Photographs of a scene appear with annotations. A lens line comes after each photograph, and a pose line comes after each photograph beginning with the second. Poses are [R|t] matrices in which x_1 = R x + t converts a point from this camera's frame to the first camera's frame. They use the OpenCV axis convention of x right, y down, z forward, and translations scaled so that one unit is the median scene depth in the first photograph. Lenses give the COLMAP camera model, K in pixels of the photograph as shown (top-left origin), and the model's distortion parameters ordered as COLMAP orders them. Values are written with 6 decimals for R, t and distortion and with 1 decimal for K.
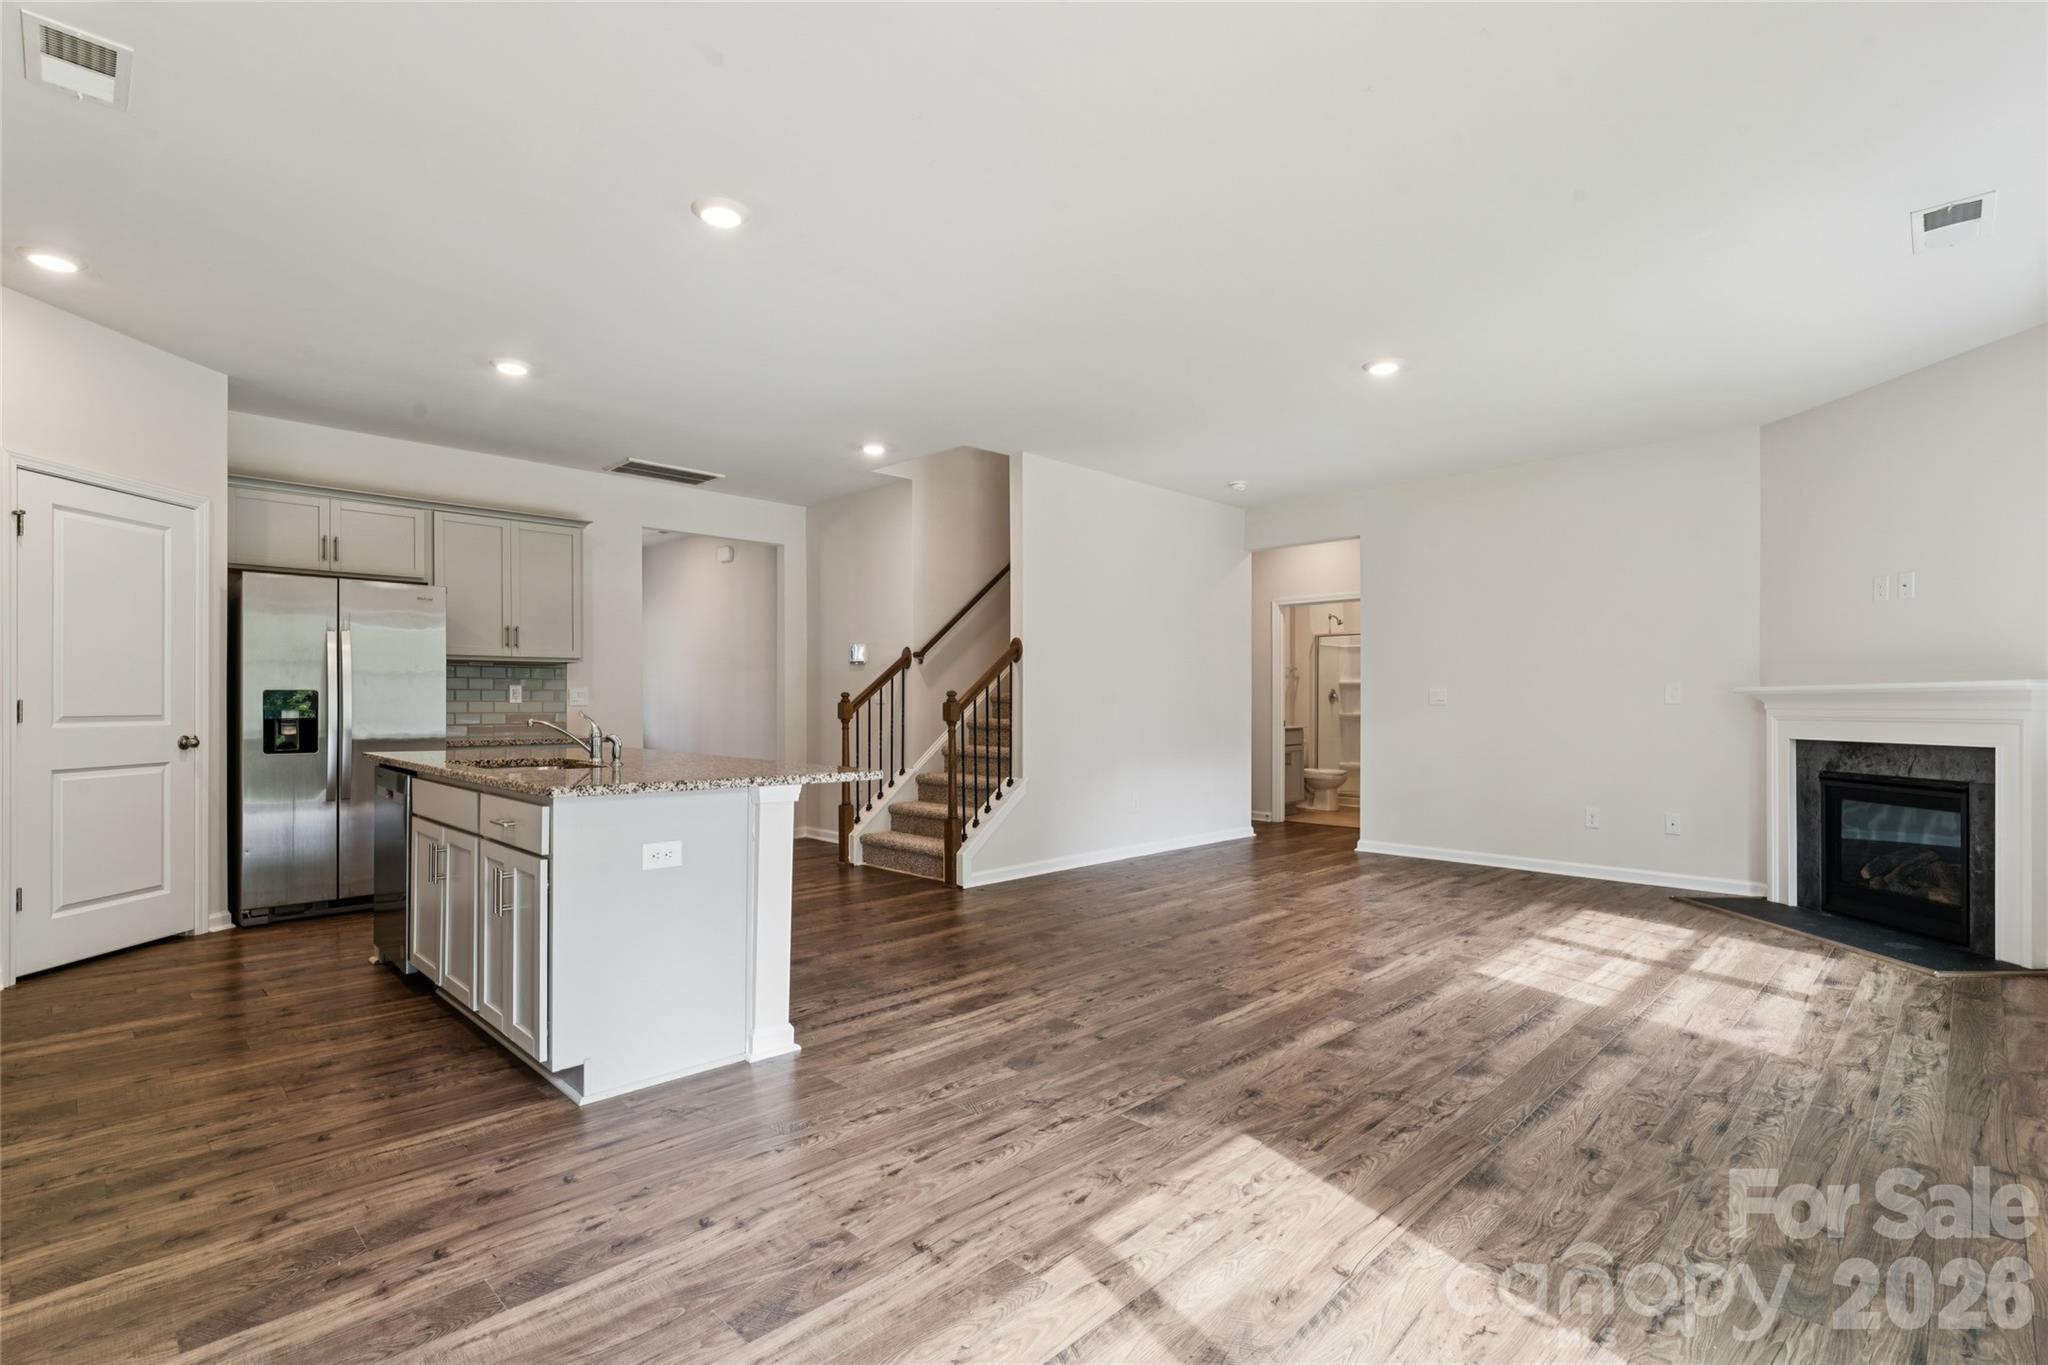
lens RADIAL K [[939.2, 0, 995.2], [0, 939.2, 703.4], [0, 0, 1]] dist [-0.001711, 0.000336]
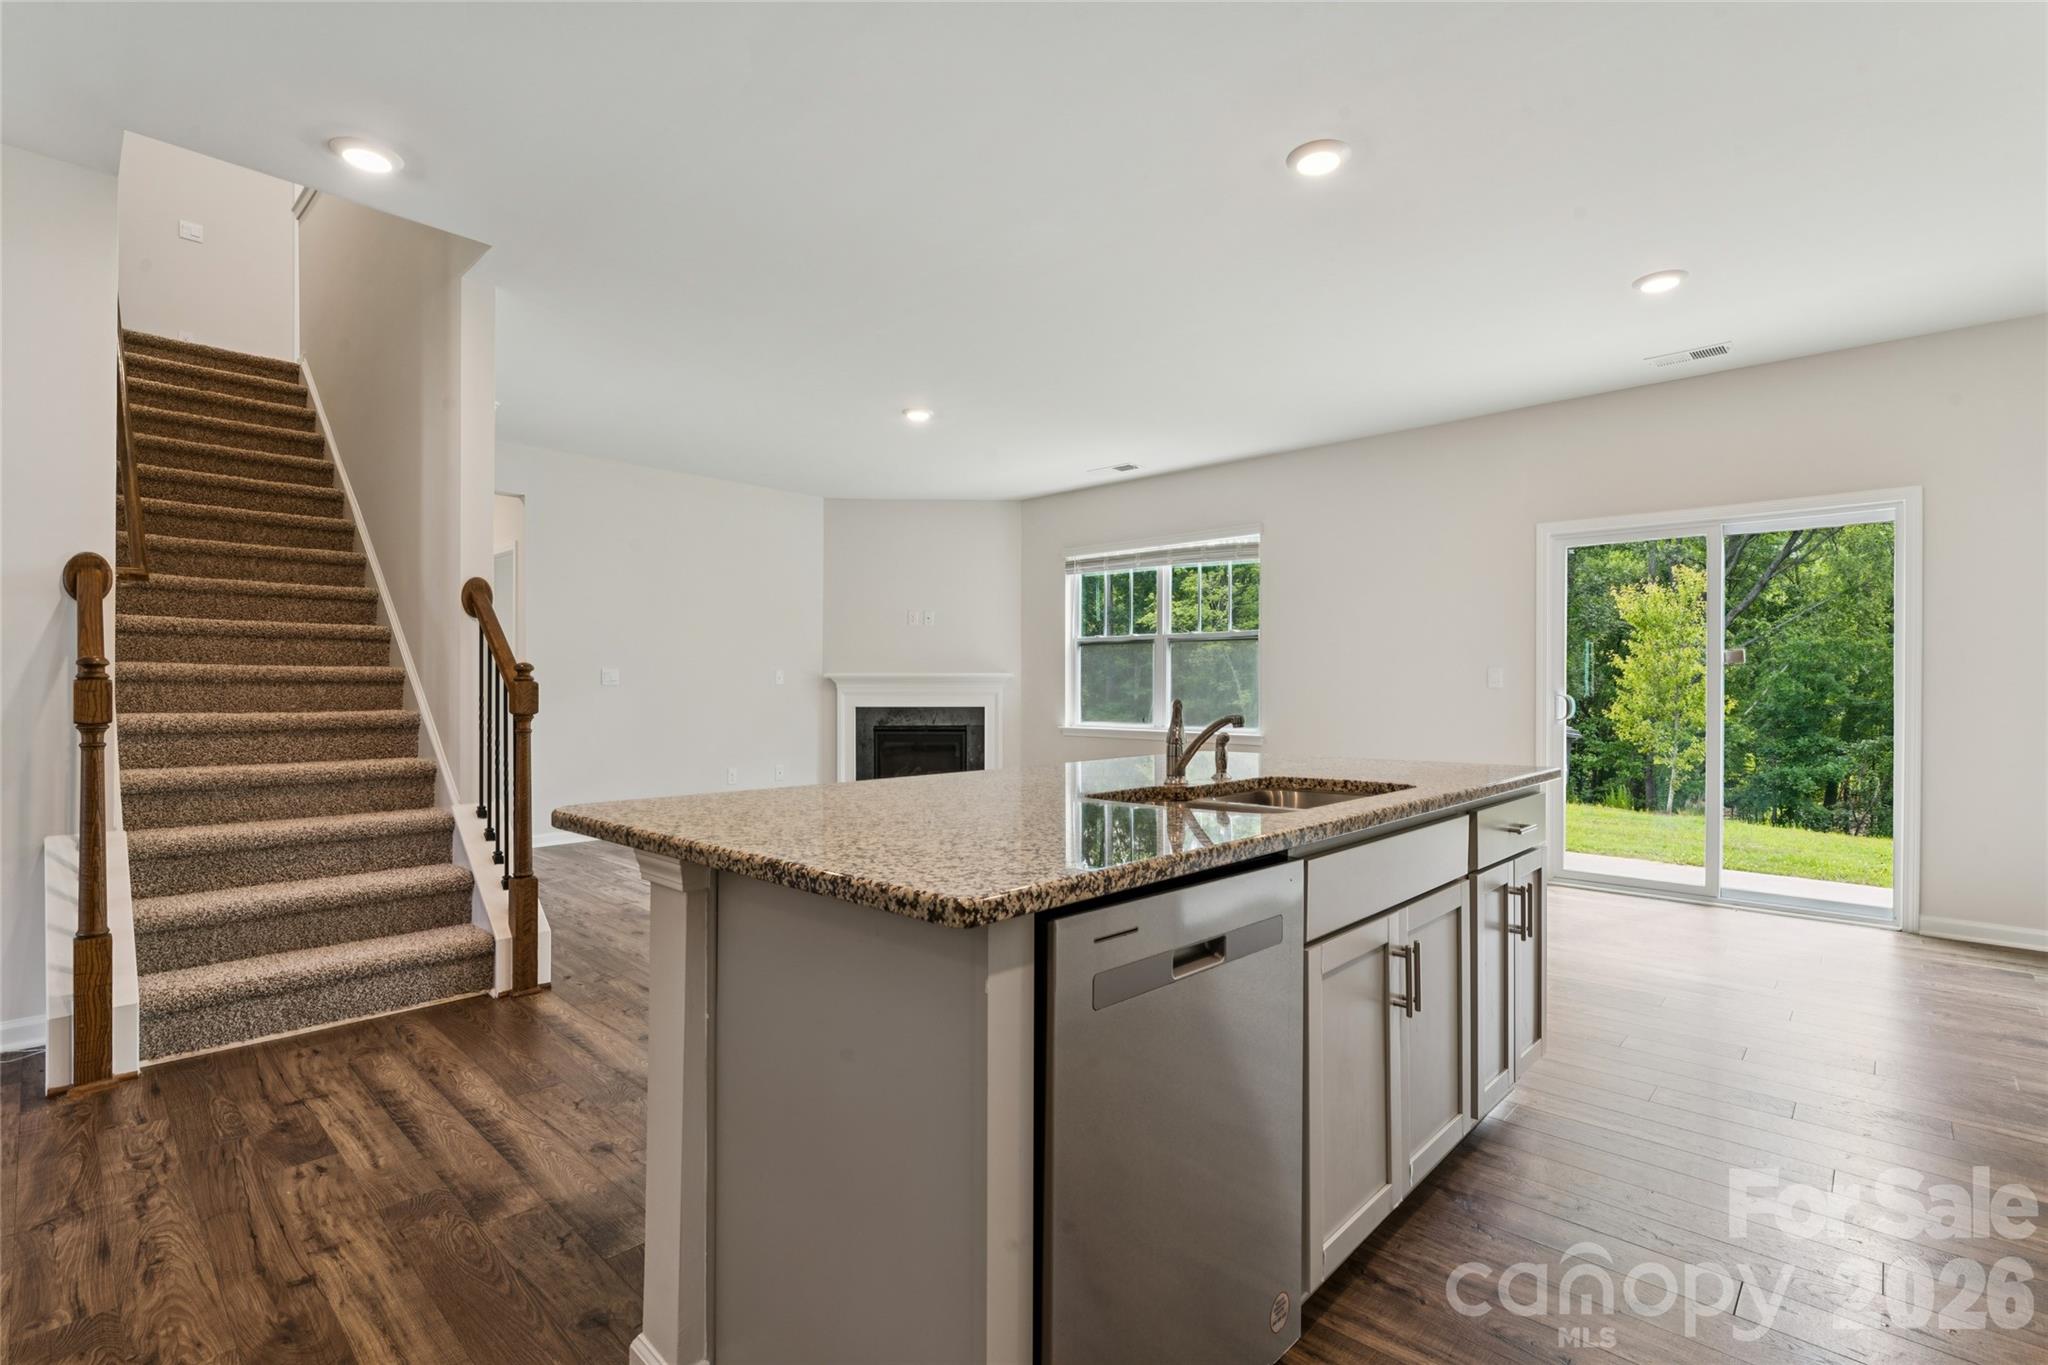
lens RADIAL K [[939.2, 0, 1041.9], [0, 939.2, 683.2], [0, 0, 1]] dist [-0.001711, 0.000336]
pose [[-0.035899, 0.000018, 0.999355, -1.006039], [-0.000404, 1.000000, -0.000033, -0.003275], [-0.999355, -0.000405, -0.035899, 1.028859]]
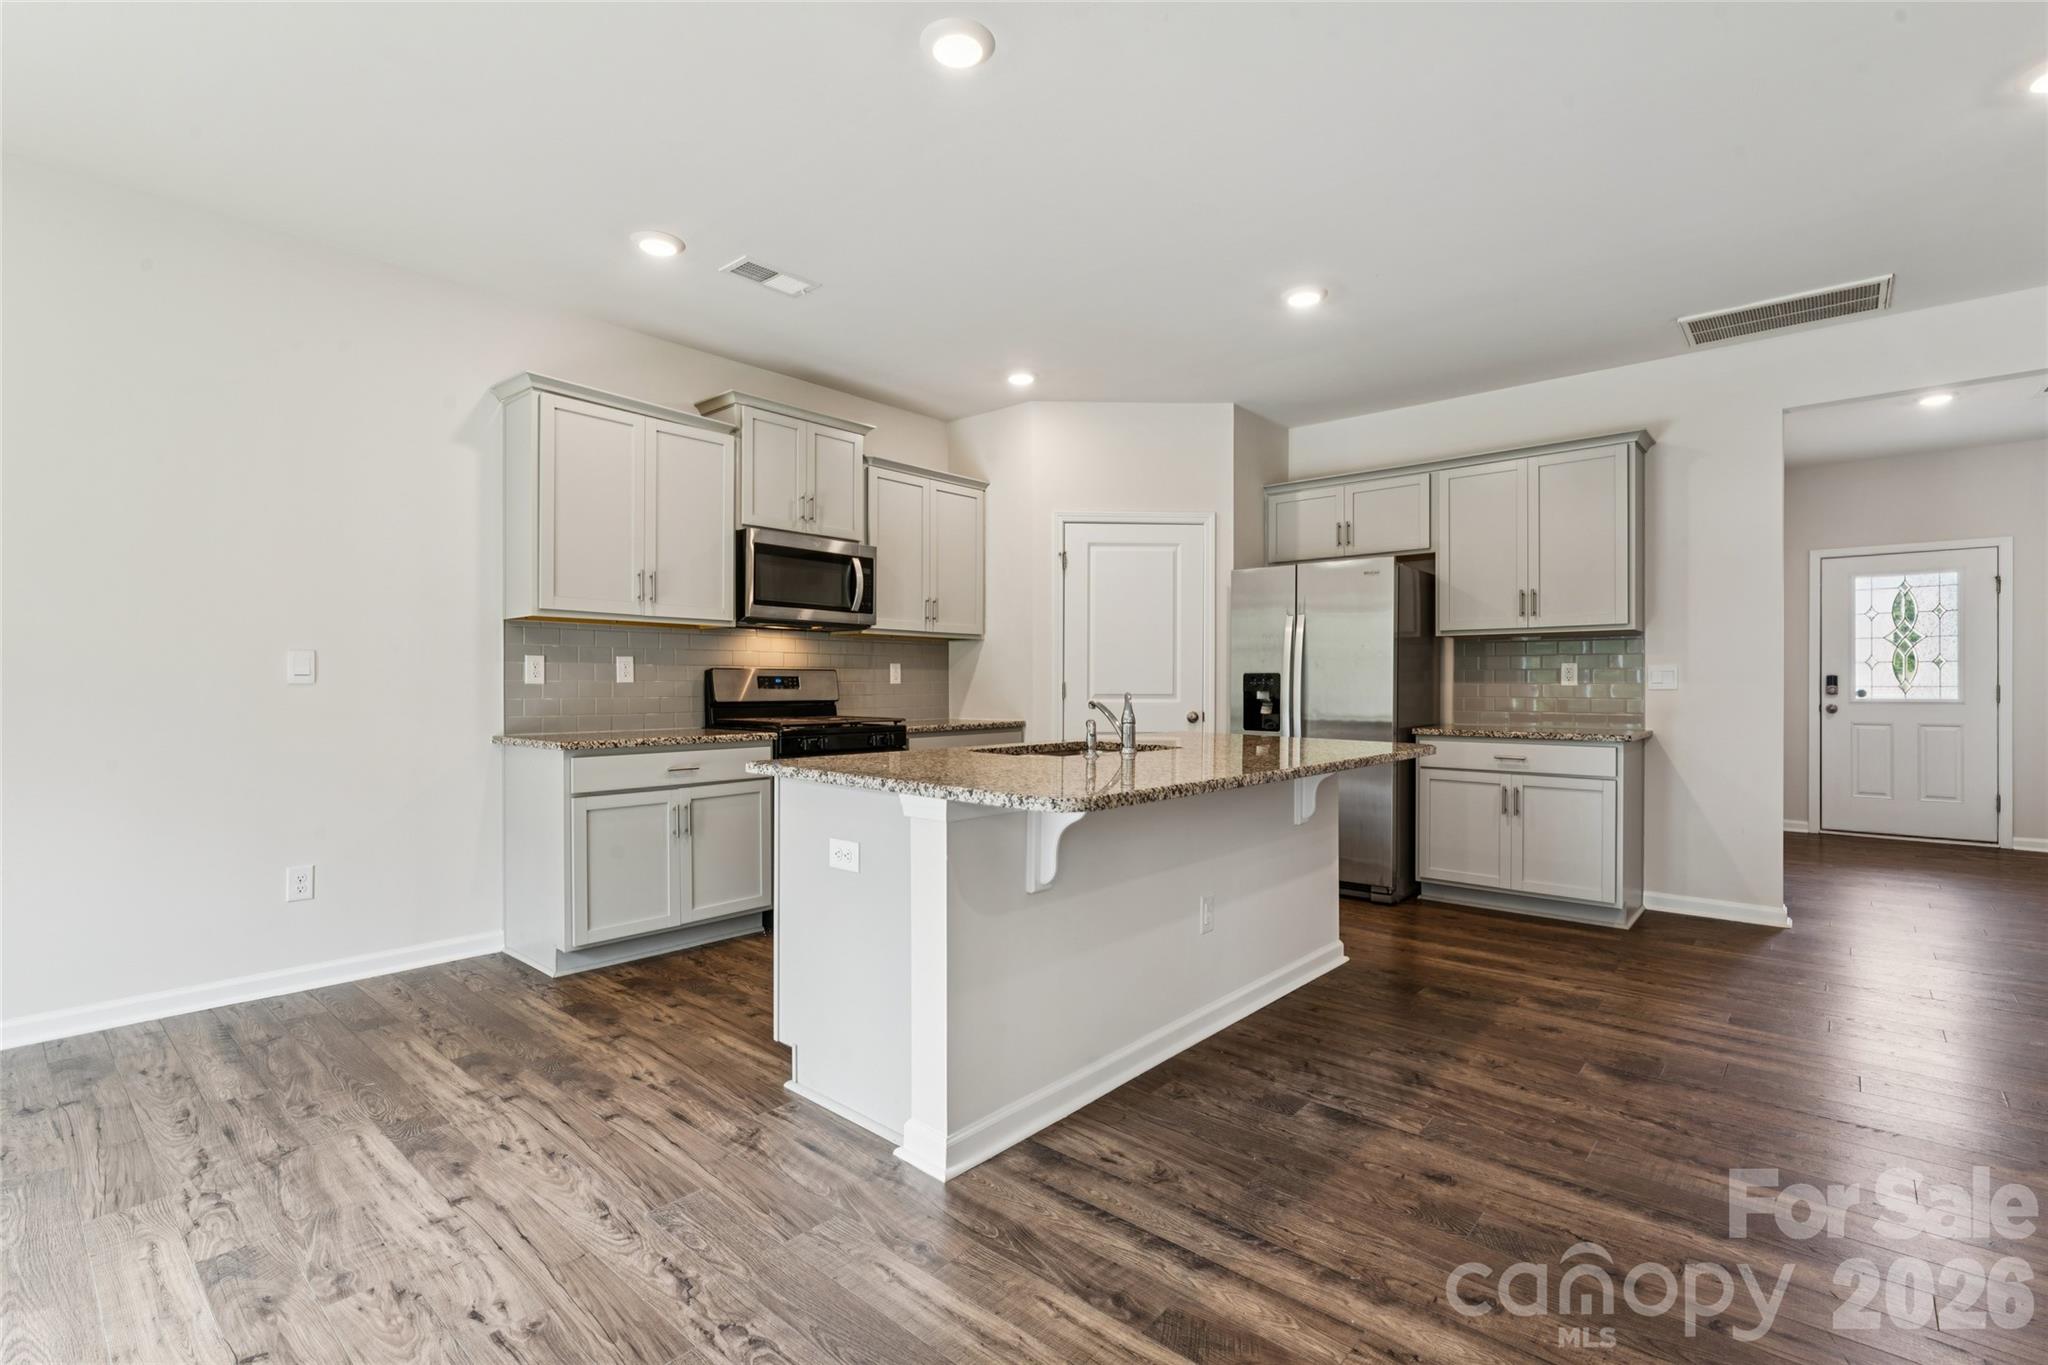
lens RADIAL K [[939.2, 0, 1033.4], [0, 939.2, 681.9], [0, 0, 1]] dist [-0.001711, 0.000336]
pose [[0.082064, -0.004435, -0.996617, 0.394401], [-0.003704, 0.999982, -0.004755, 0.002960], [0.996620, 0.004082, 0.082047, 0.815765]]
